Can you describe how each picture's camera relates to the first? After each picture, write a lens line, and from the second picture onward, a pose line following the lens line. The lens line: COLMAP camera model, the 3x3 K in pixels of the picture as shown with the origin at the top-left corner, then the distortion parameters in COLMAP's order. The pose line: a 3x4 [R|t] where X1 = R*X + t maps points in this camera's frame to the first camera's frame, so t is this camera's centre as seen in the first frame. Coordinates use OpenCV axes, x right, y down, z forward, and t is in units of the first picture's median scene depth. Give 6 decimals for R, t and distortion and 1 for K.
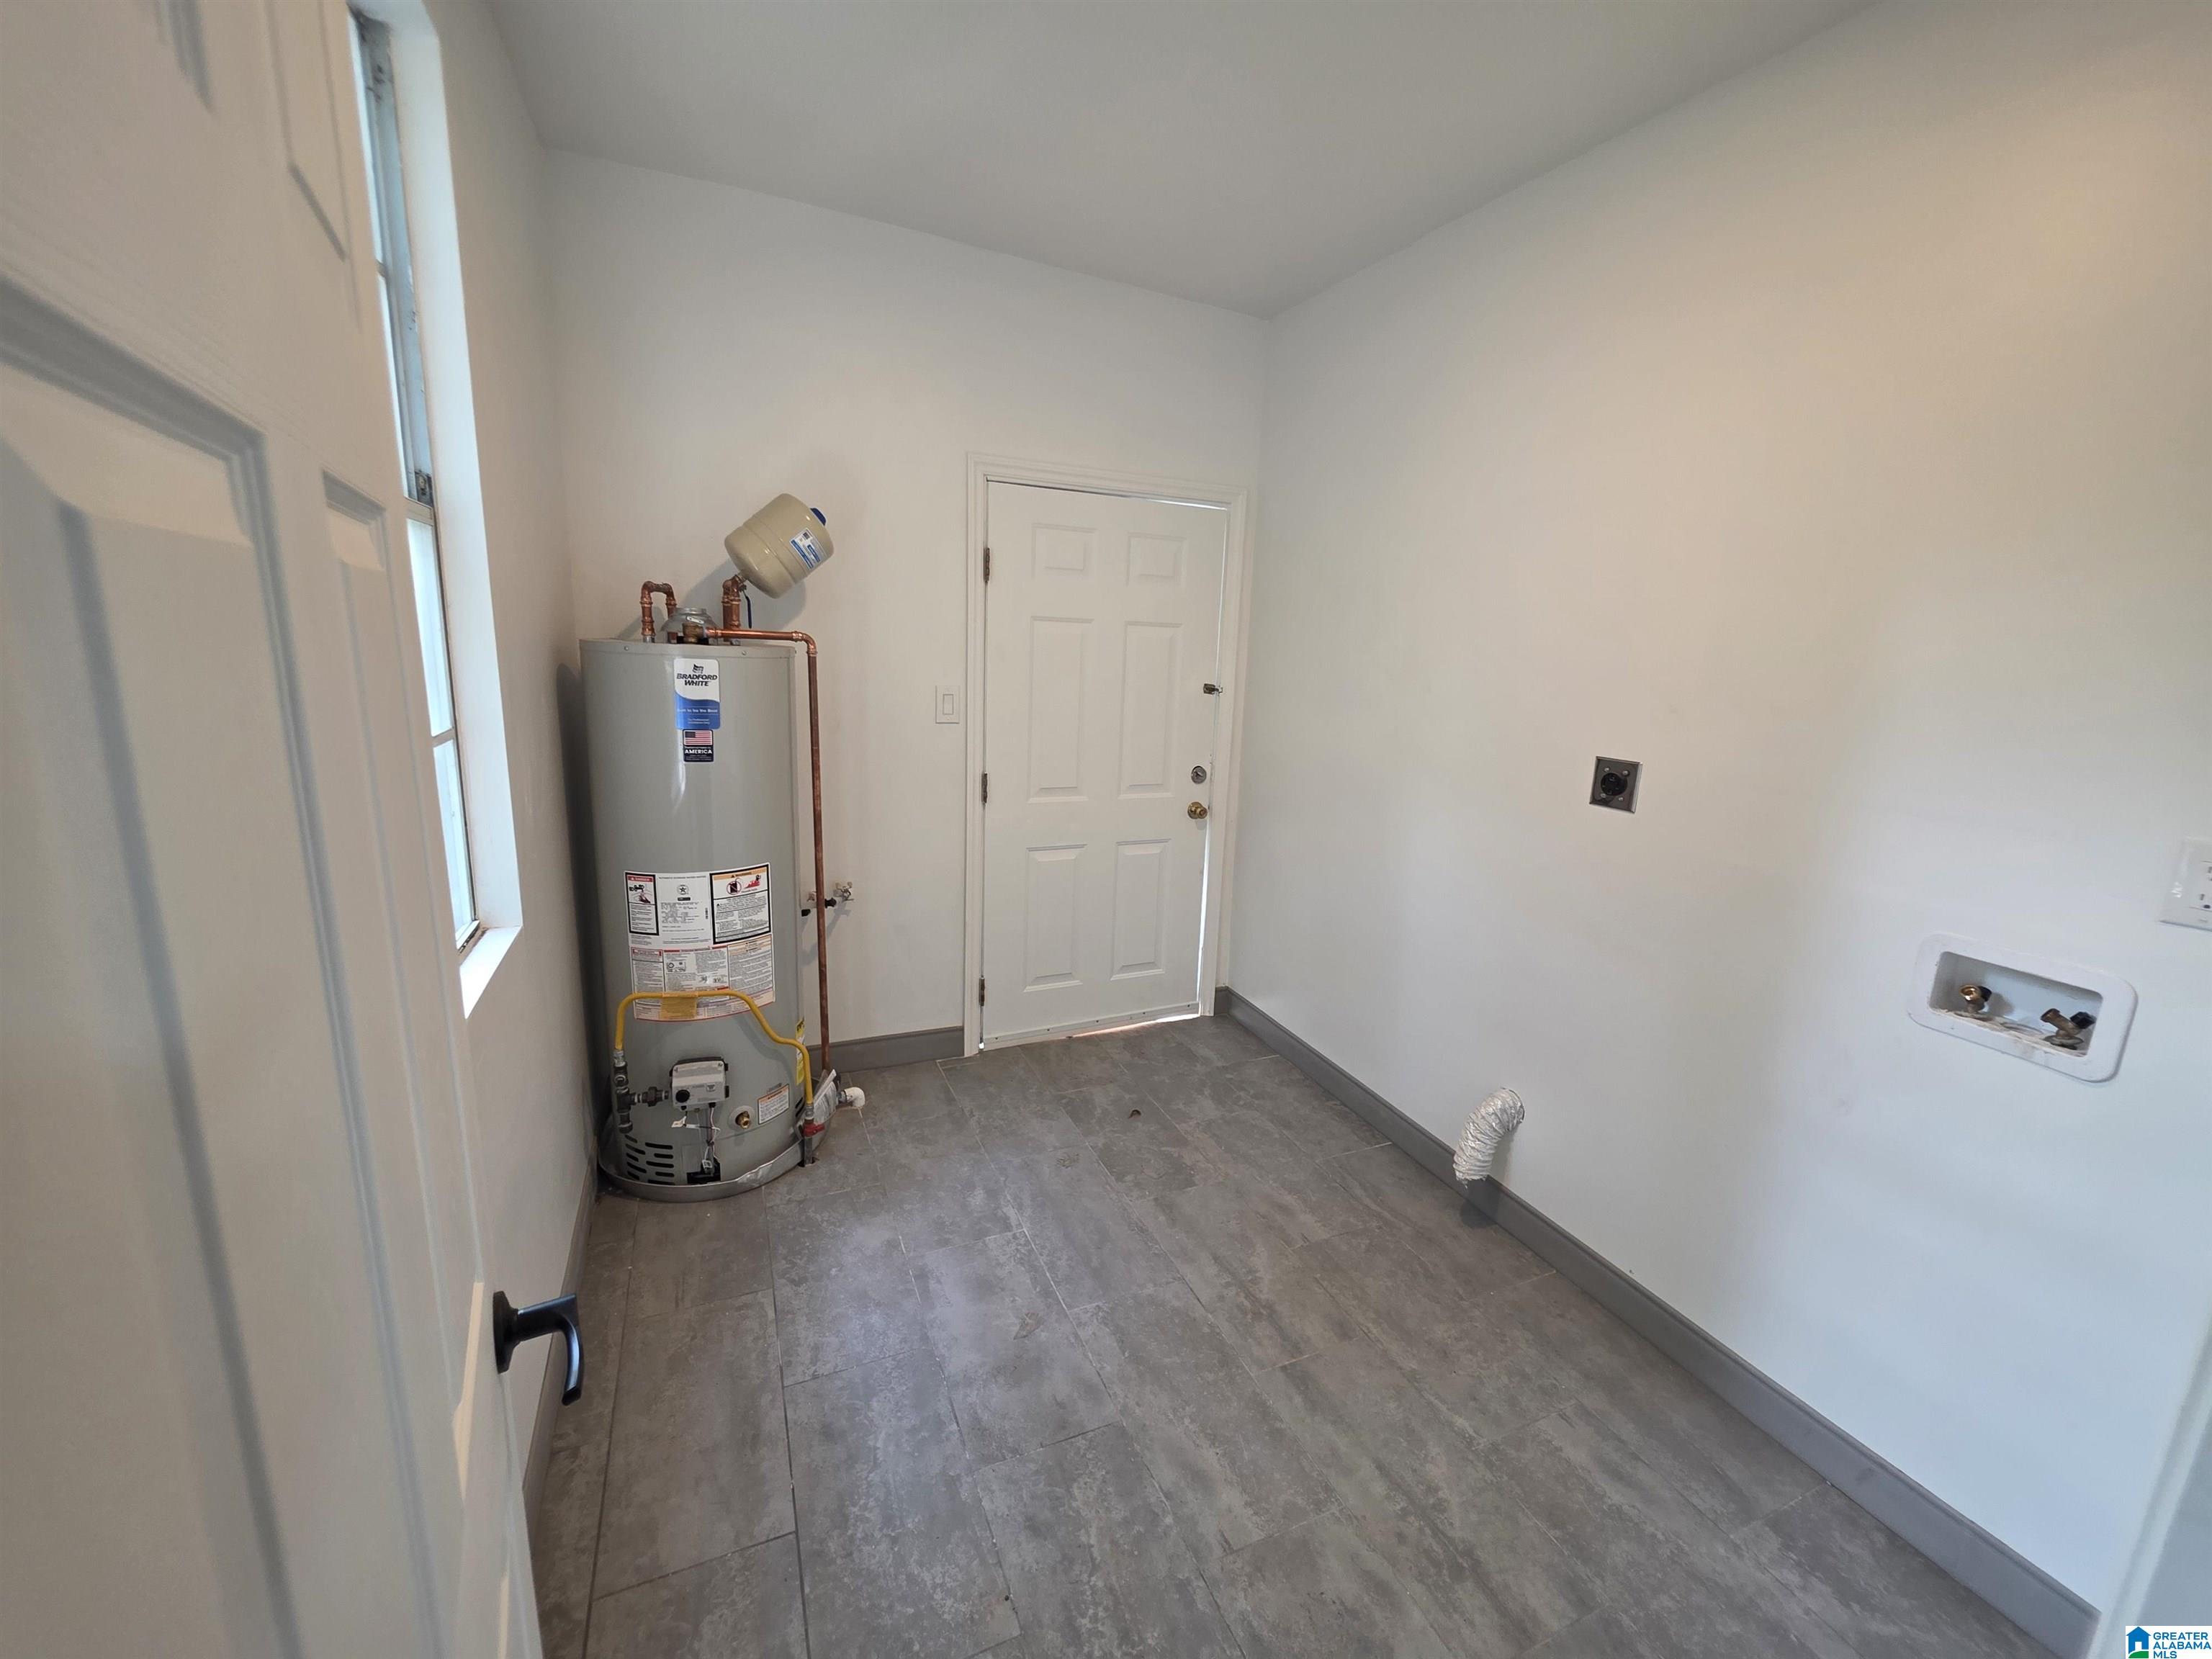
lens RADIAL K [[891.9, 0, 1093.4], [0, 891.9, 825.3], [0, 0, 1]] dist [0.000277, 0.000193]
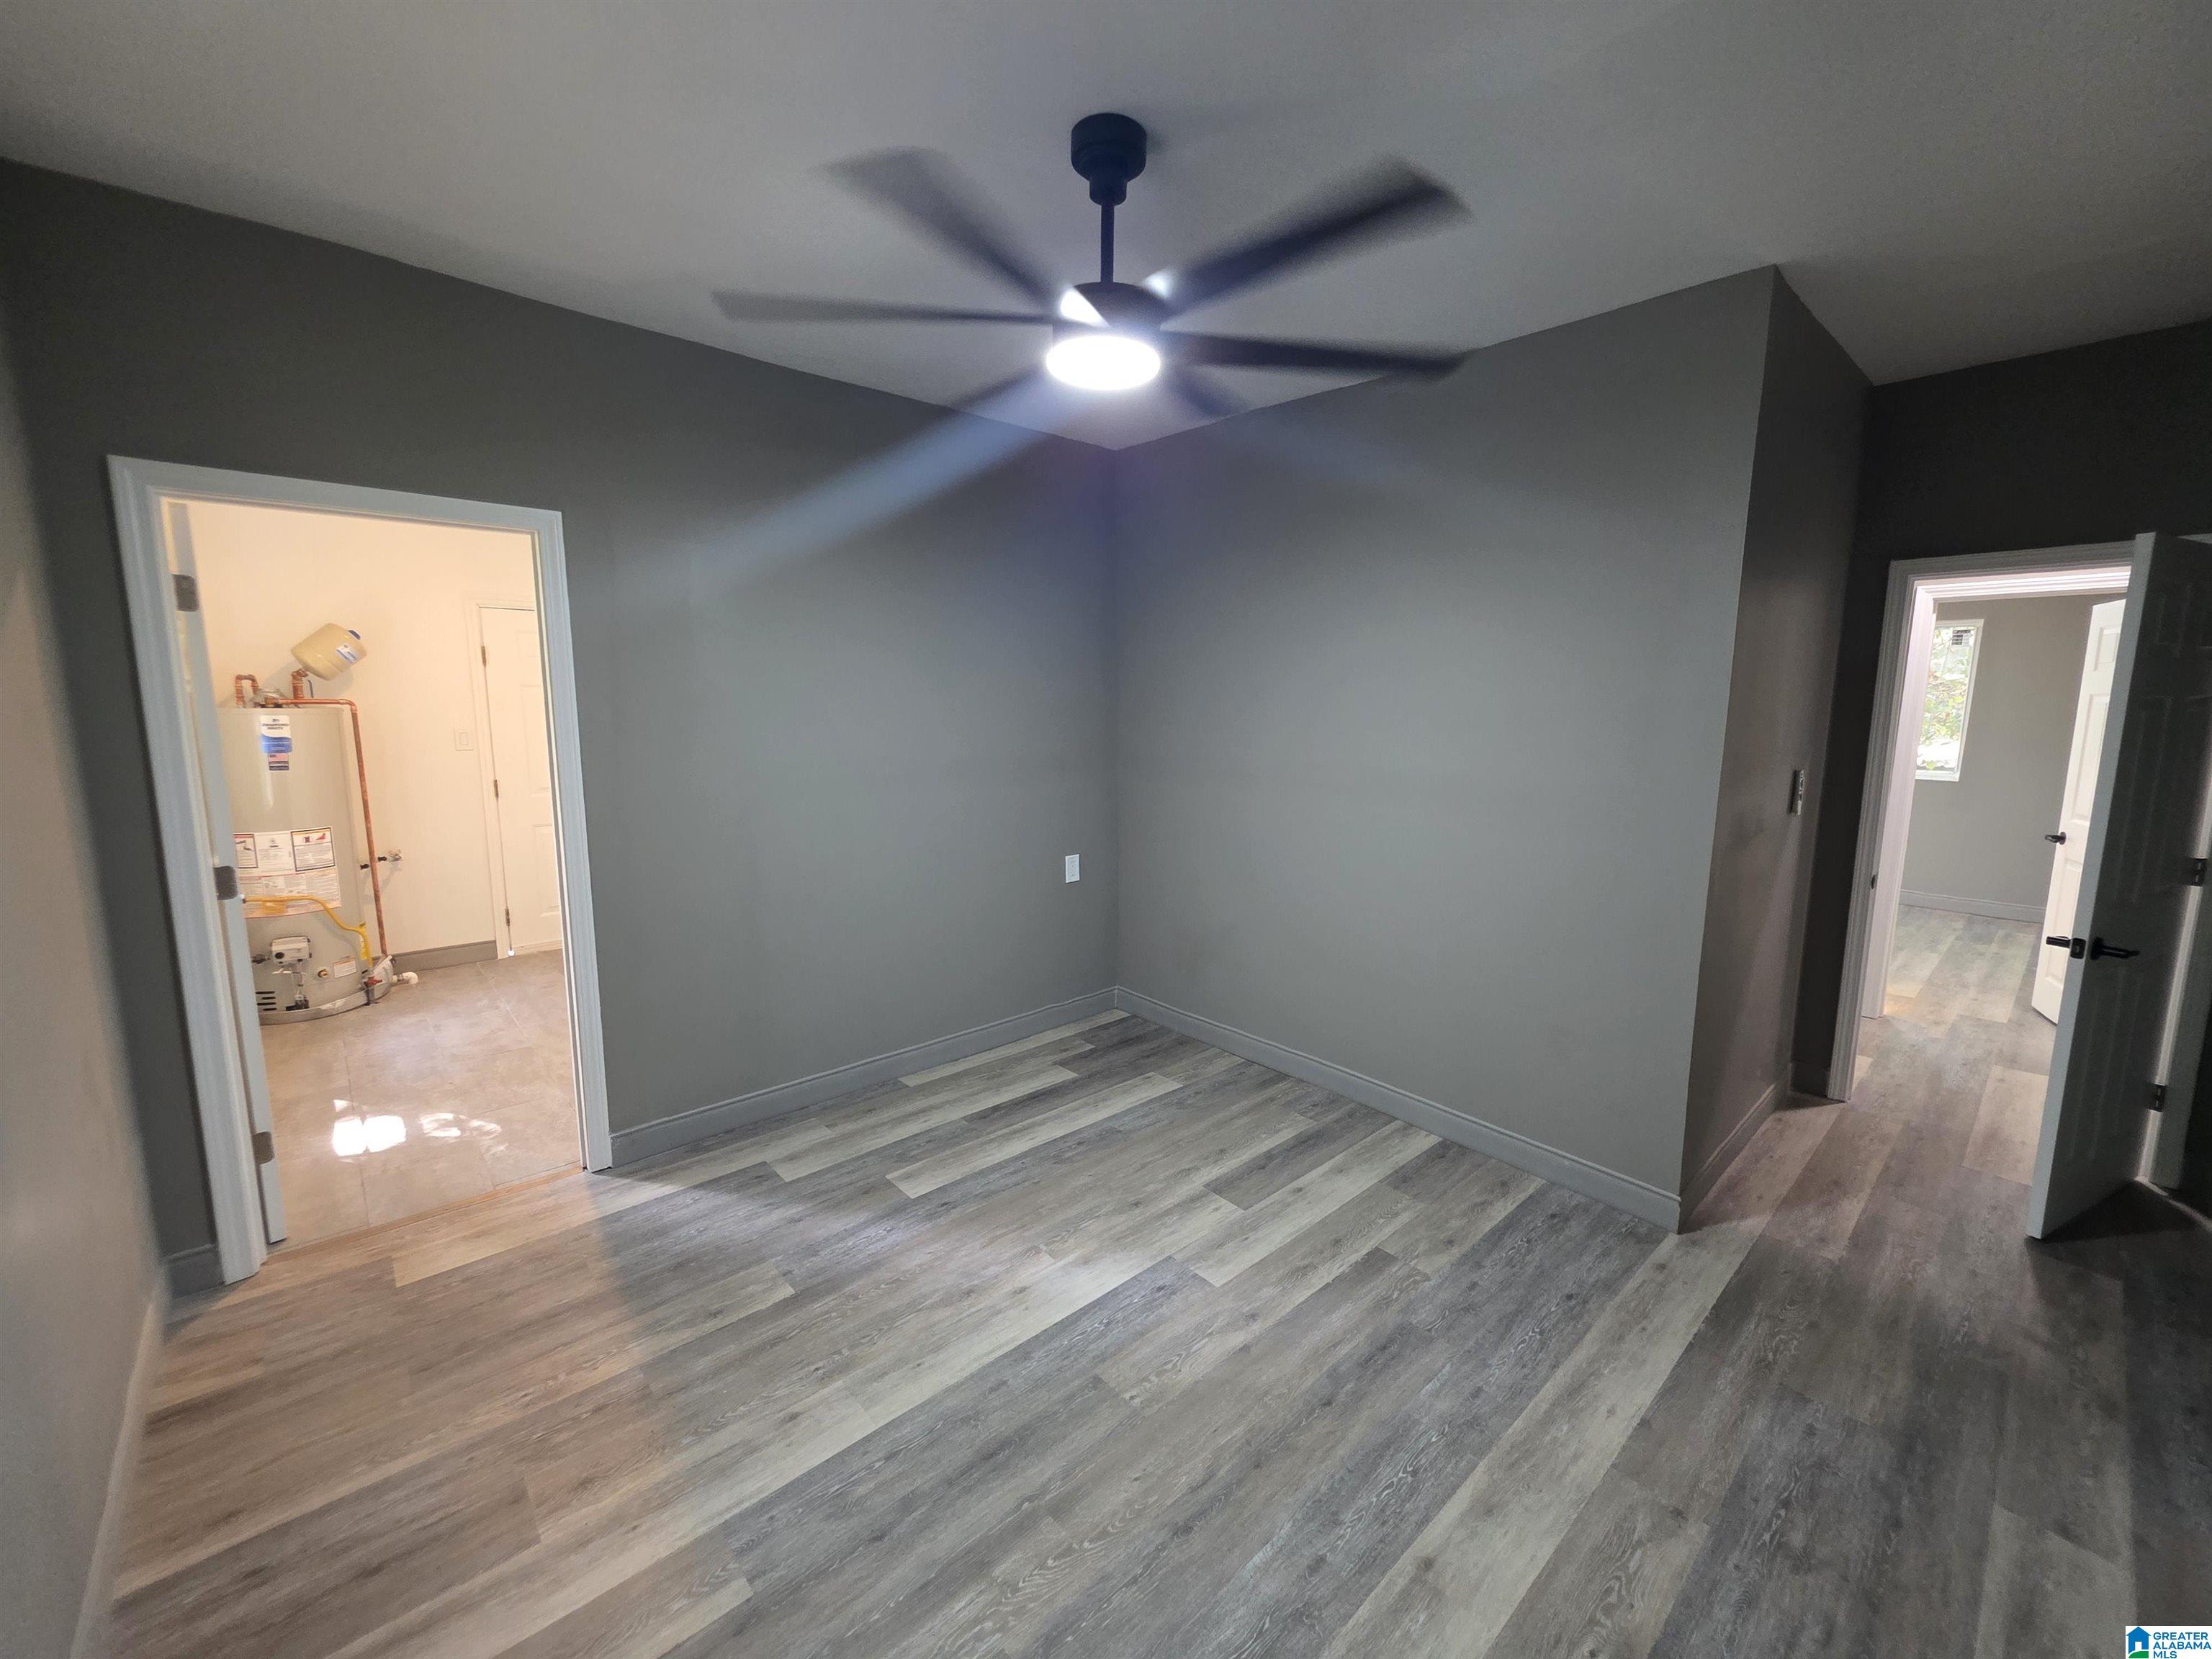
lens RADIAL K [[895.7, 0, 1096.3], [0, 895.7, 819.4], [0, 0, 1]] dist [0.000254, 0.000052]
pose [[0.947314, -0.083176, 0.309318, 0.533403], [0.102679, 0.993590, -0.047286, 0.268203], [-0.303402, 0.076555, 0.949782, -1.169902]]
